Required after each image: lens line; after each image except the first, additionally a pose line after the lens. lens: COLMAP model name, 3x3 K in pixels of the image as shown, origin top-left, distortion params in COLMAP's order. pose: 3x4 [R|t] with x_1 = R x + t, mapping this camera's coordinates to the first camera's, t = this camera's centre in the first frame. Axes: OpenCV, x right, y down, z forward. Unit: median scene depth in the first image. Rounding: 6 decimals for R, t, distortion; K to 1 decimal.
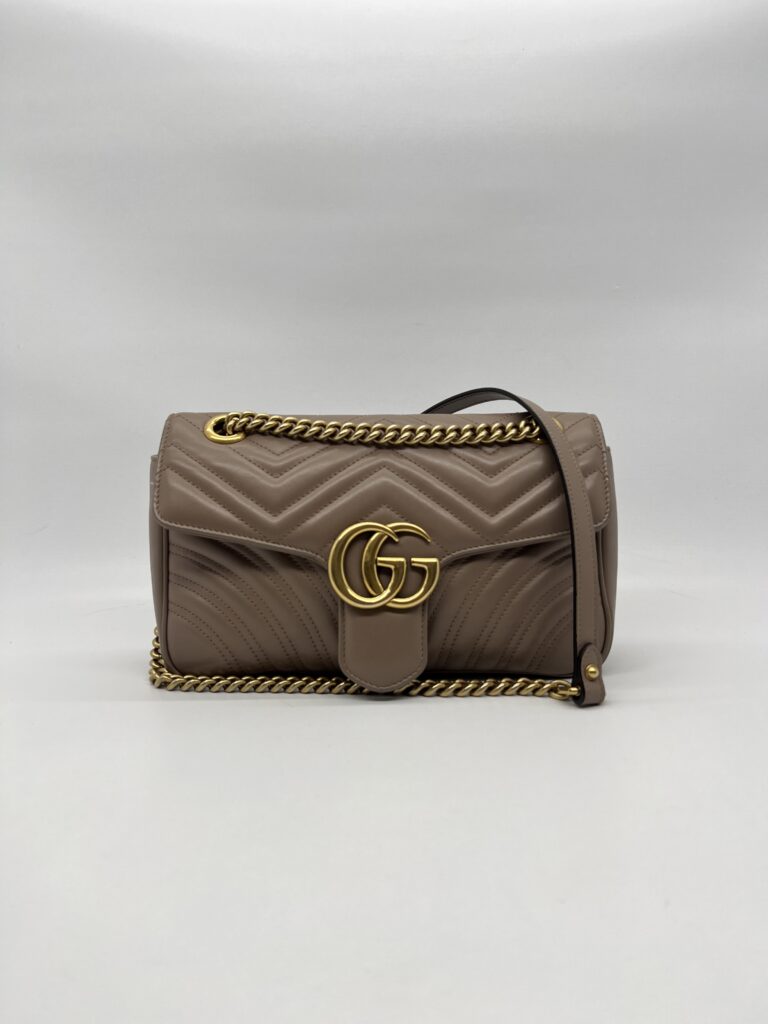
lens RADIAL K [[774.4, 0, 387.7], [0, 774.4, 510.7], [0, 0, 1]] dist [-0.000243, -0.000435]
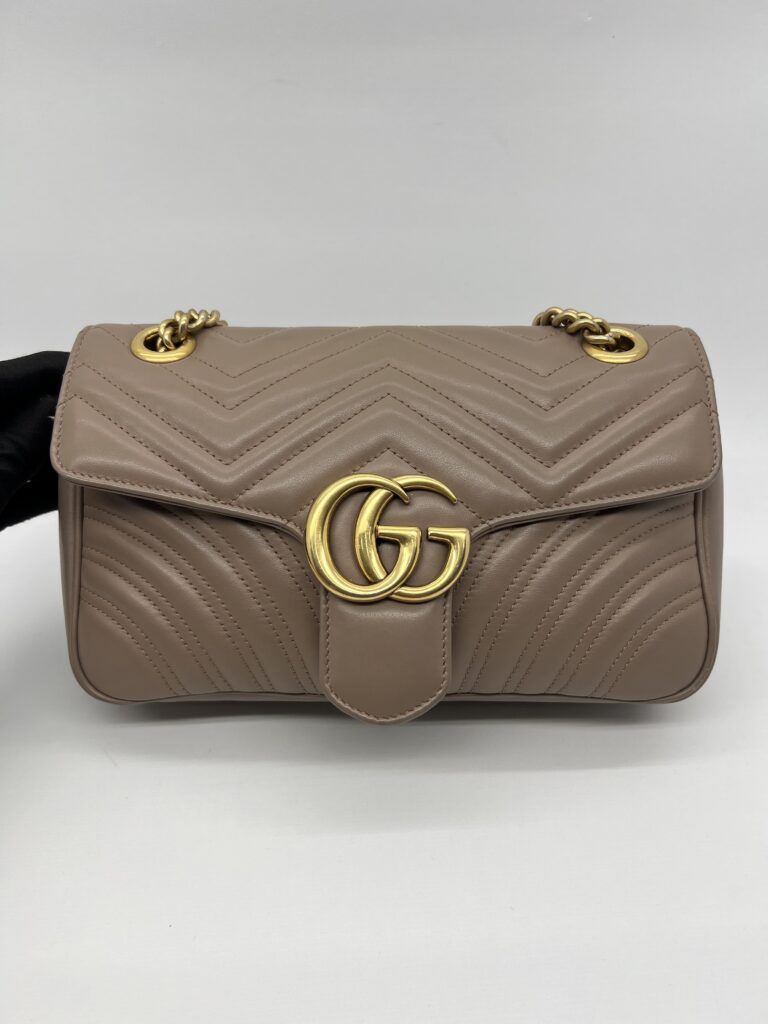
lens RADIAL K [[774.4, 0, 381.2], [0, 774.4, 513.9], [0, 0, 1]] dist [-0.000243, -0.000435]
pose [[0.999882, 0.009427, 0.012106, -0.018402], [-0.009688, 0.999717, 0.021715, 0.033994], [-0.011898, -0.021829, 0.999691, 0.318670]]
